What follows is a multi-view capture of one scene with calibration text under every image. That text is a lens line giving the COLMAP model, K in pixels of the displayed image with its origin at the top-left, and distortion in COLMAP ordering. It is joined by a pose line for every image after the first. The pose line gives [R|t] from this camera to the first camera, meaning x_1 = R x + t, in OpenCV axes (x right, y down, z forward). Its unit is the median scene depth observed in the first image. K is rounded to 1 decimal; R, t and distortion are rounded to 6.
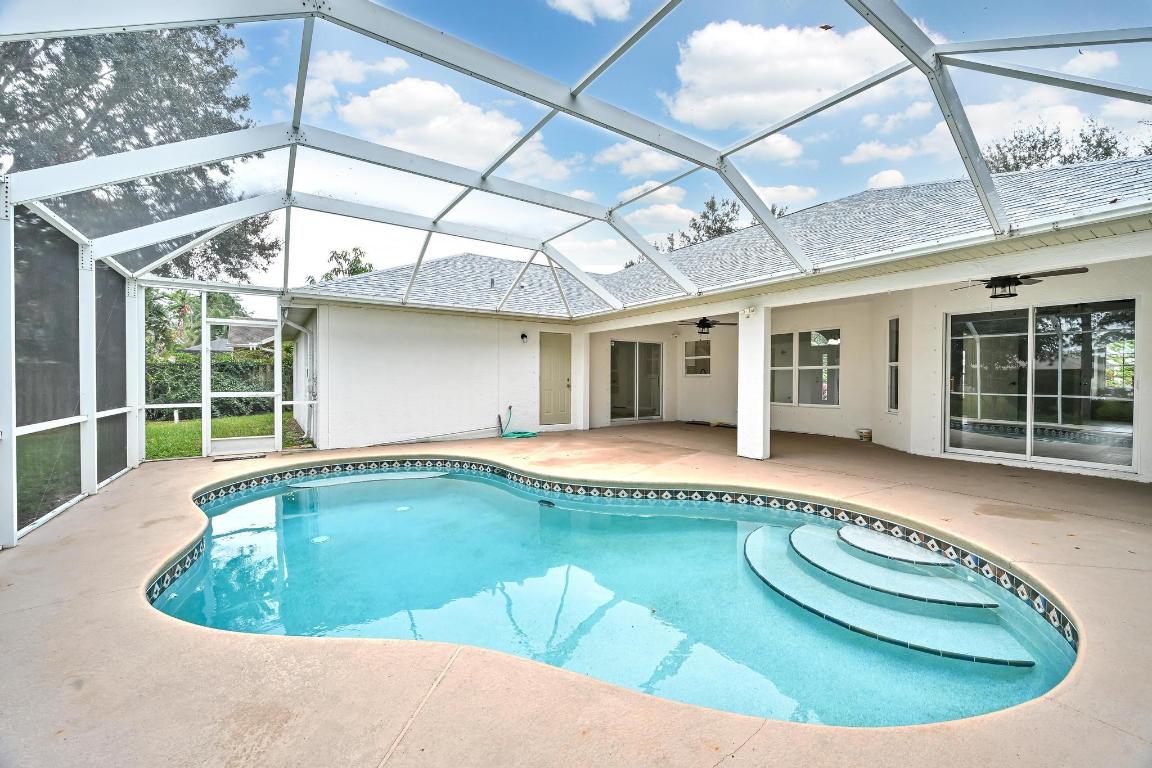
lens RADIAL K [[466.9, 0, 572.4], [0, 466.9, 383.6], [0, 0, 1]] dist [0.001294, 0.000185]
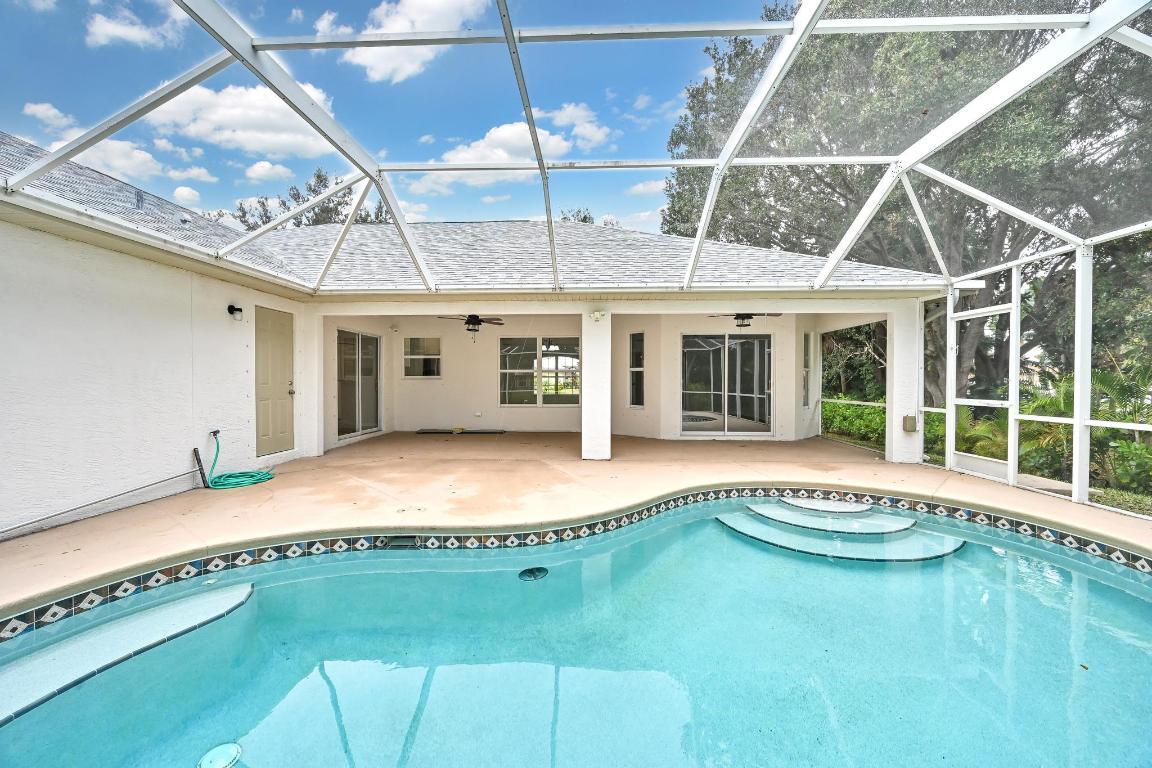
lens RADIAL K [[466.9, 0, 572.4], [0, 466.9, 383.6], [0, 0, 1]] dist [0.001294, 0.000185]
pose [[0.590817, -0.006048, 0.806783, -0.324438], [0.009179, 0.999958, 0.000774, -0.004640], [-0.806753, 0.006949, 0.590847, 0.309331]]
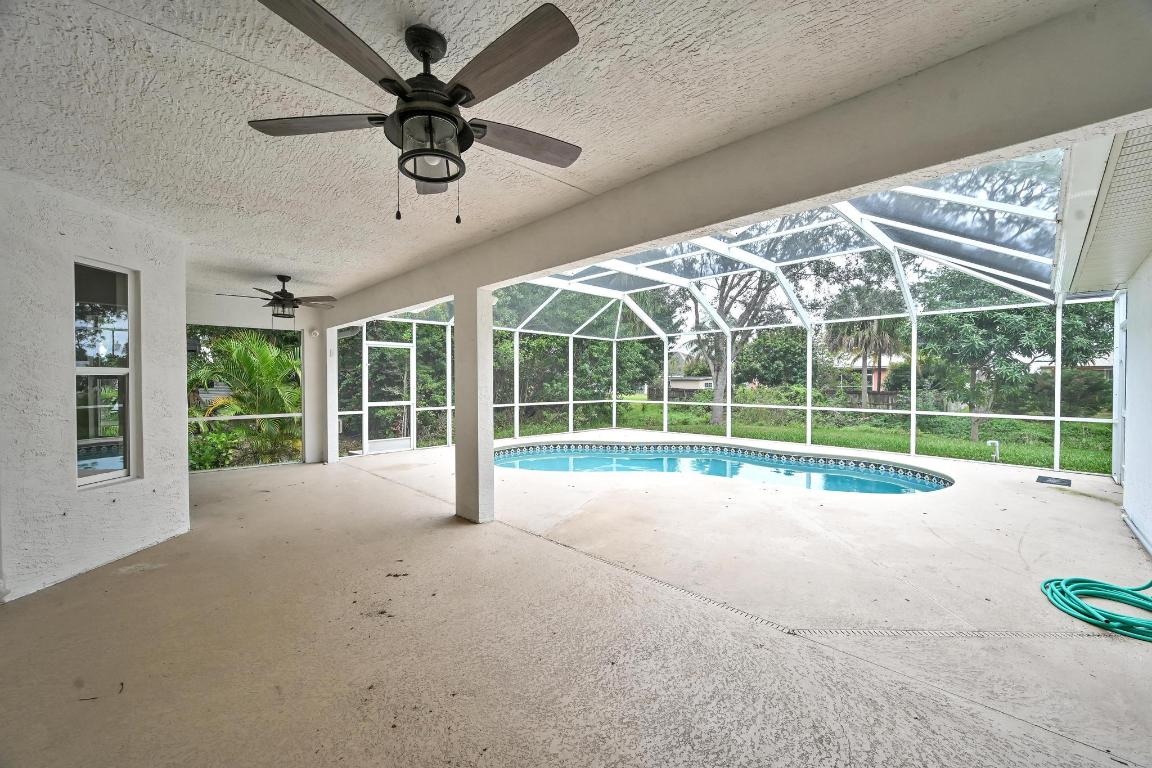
lens RADIAL K [[466.9, 0, 572.4], [0, 466.9, 383.6], [0, 0, 1]] dist [0.001294, 0.000185]
pose [[-0.984492, 0.007269, -0.175277, 0.262708], [0.004243, 0.999836, 0.017632, -0.027557], [0.175376, 0.016615, -0.984361, 1.170924]]
